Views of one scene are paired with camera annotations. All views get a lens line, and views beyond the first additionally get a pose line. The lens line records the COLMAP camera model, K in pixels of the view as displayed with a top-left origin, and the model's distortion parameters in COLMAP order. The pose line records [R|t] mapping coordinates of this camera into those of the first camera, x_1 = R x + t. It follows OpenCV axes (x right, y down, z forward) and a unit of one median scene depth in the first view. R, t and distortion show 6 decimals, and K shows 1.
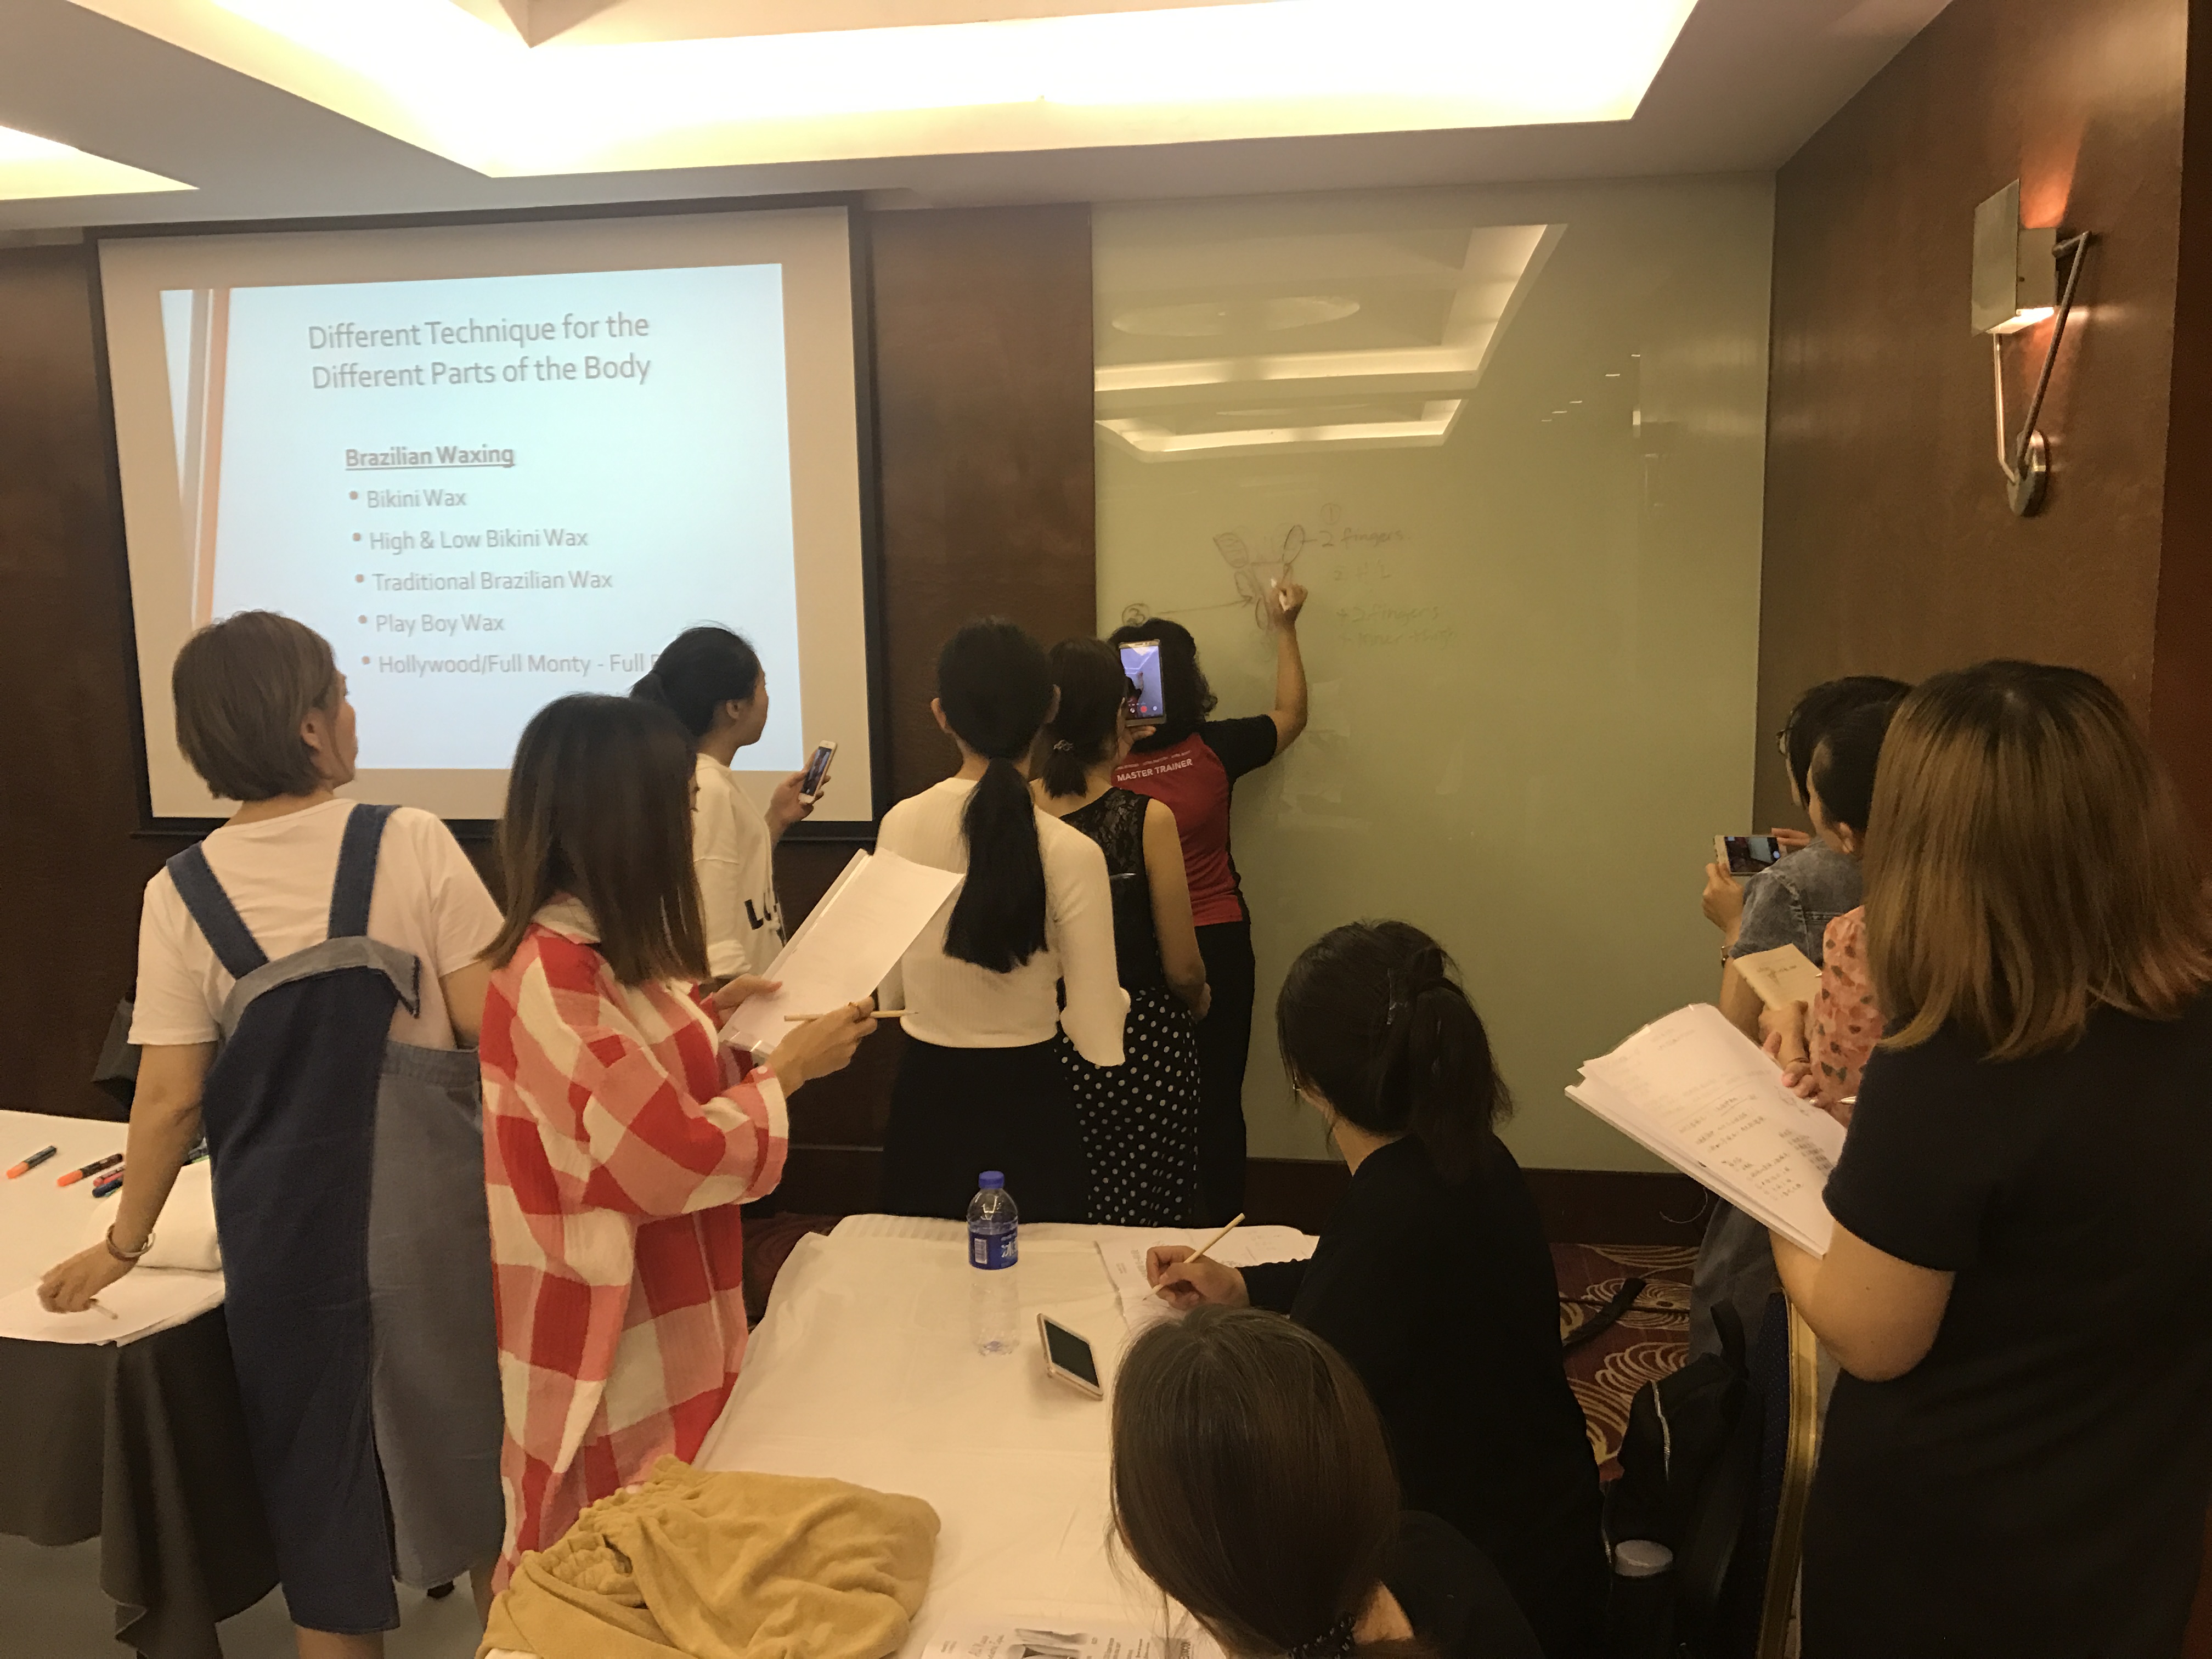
lens RADIAL K [[1818.4, 0, 1106.0], [0, 1818.4, 829.5], [0, 0, 1]] dist [-0.001091, -0.001221]
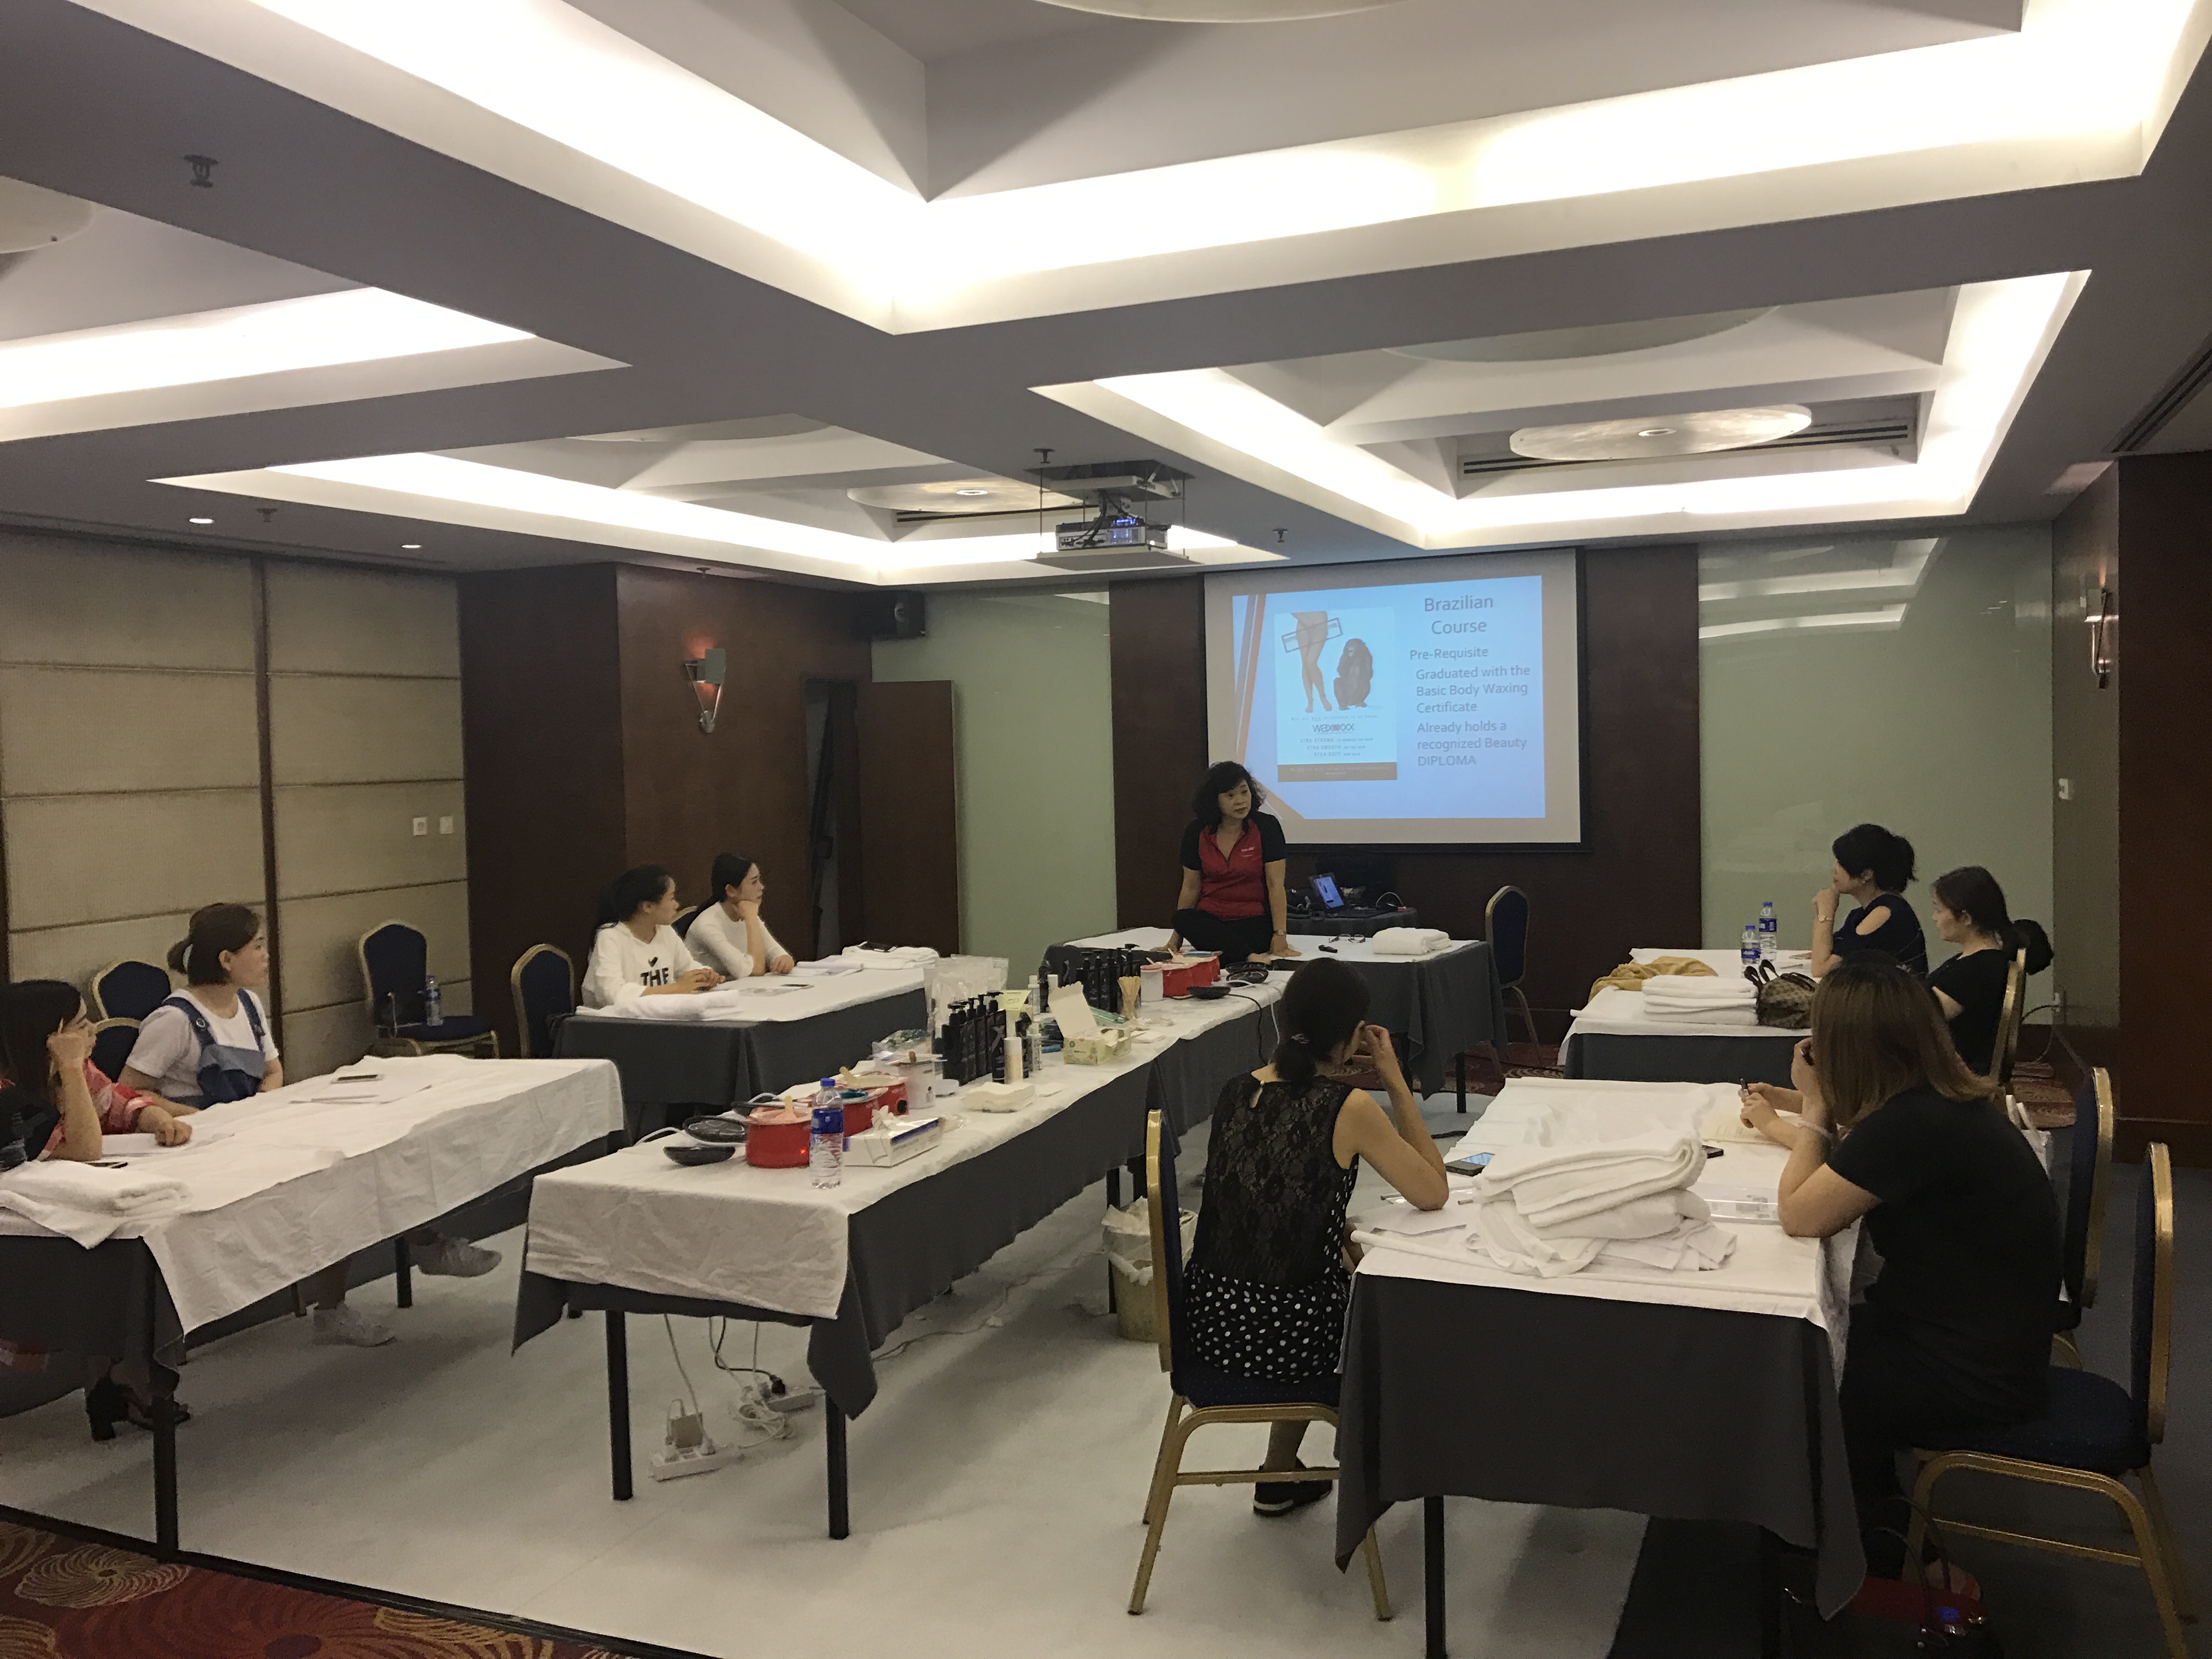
lens RADIAL K [[1818.4, 0, 1106.0], [0, 1818.4, 829.5], [0, 0, 1]] dist [-0.001091, -0.001221]
pose [[0.970834, 0.000795, -0.239753, -0.163315], [-0.022813, 0.995764, -0.089072, 0.180695], [0.238666, 0.091943, 0.966739, -1.131011]]
